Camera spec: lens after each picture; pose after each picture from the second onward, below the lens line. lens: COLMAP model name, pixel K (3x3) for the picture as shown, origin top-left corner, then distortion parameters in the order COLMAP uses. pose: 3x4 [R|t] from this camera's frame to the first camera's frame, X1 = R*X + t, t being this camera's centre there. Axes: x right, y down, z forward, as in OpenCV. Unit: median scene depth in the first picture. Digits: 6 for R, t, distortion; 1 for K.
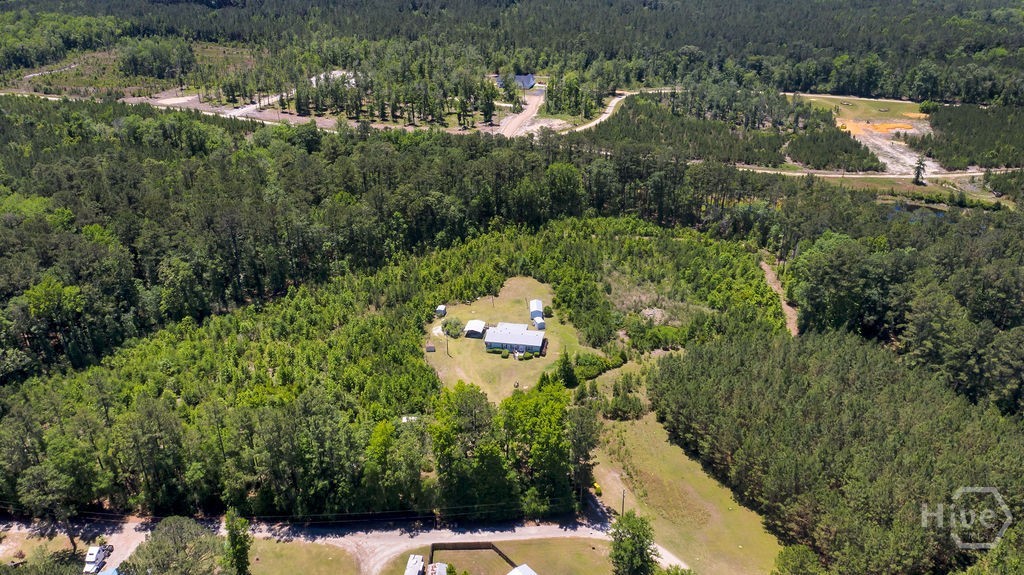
lens RADIAL K [[807.3, 0, 507.8], [0, 807.3, 287.8], [0, 0, 1]] dist [-0.035877, 0.005264]
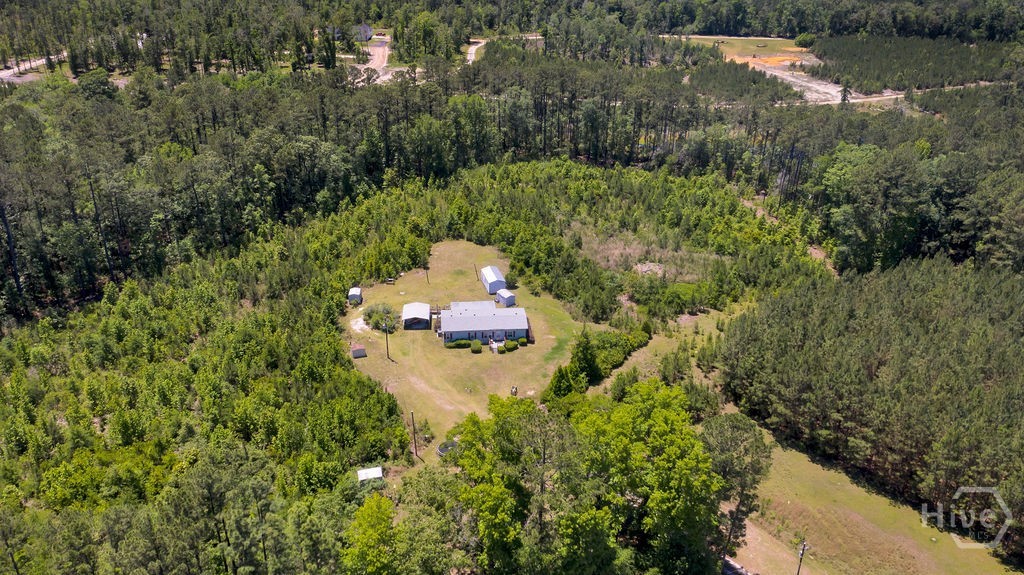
lens RADIAL K [[807.3, 0, 506.6], [0, 807.3, 286.4], [0, 0, 1]] dist [-0.035877, 0.005264]
pose [[0.966760, -0.101709, 0.234587, -0.109280], [0.101507, 0.994750, 0.012968, 0.022791], [-0.234674, 0.011275, 0.972009, 0.299745]]
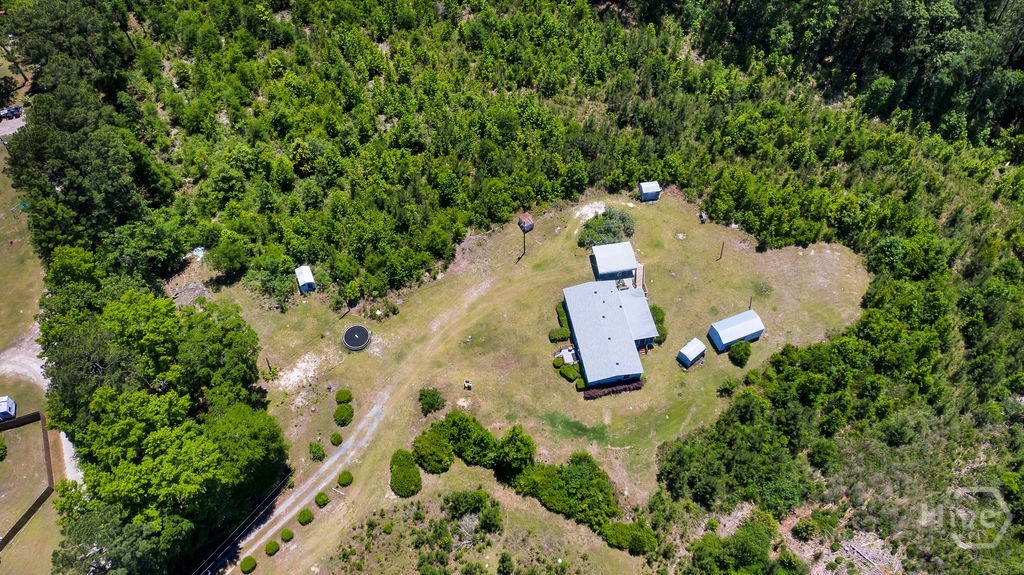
lens RADIAL K [[807.3, 0, 506.2], [0, 807.3, 285.5], [0, 0, 1]] dist [-0.035877, 0.005264]
pose [[0.362768, 0.784536, -0.502894, 0.194558], [-0.414683, 0.619185, 0.666820, -0.239970], [0.834529, -0.033360, 0.549954, 0.573705]]
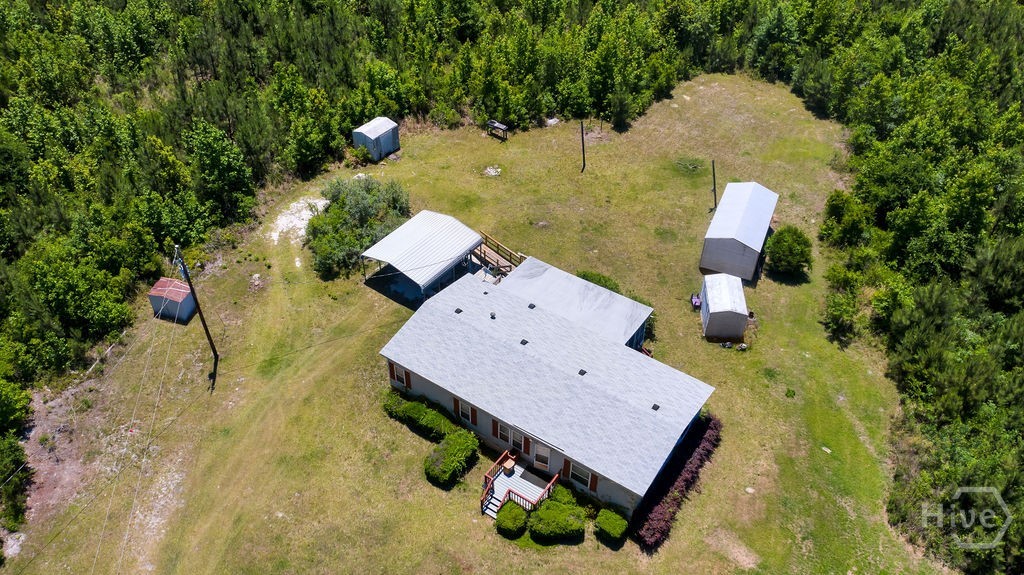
lens RADIAL K [[807.3, 0, 503.4], [0, 807.3, 283.2], [0, 0, 1]] dist [-0.035877, 0.005264]
pose [[0.908959, 0.279441, -0.309364, 0.045543], [-0.193977, 0.940357, 0.279468, -0.008149], [0.369007, -0.194015, 0.908951, 0.717180]]
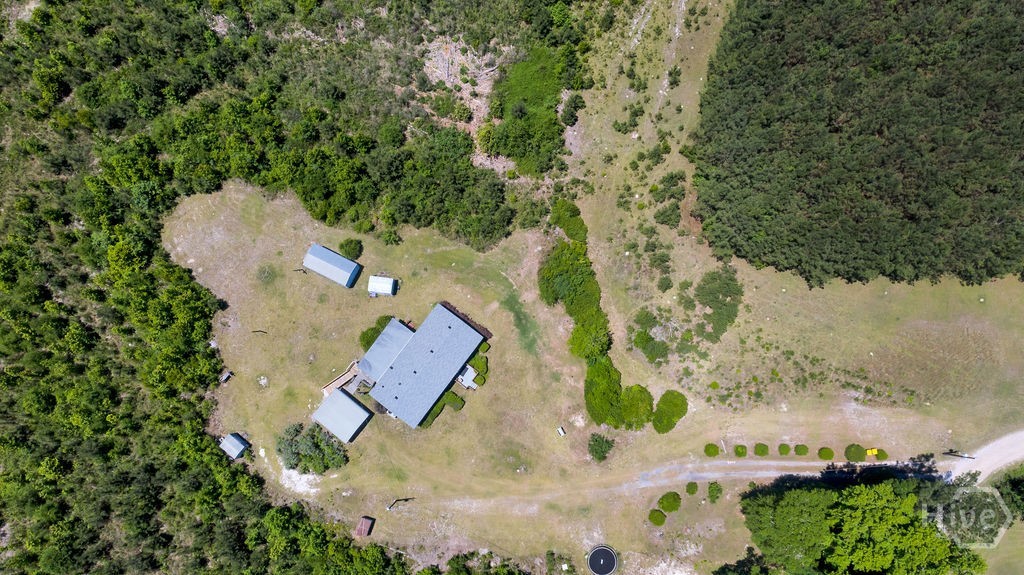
lens RADIAL K [[807.3, 0, 504.9], [0, 807.3, 284.0], [0, 0, 1]] dist [-0.035877, 0.005264]
pose [[0.448002, -0.883573, 0.136351, 0.006048], [0.404263, 0.336238, 0.850597, -0.310781], [-0.797412, -0.325948, 0.507831, 0.626796]]
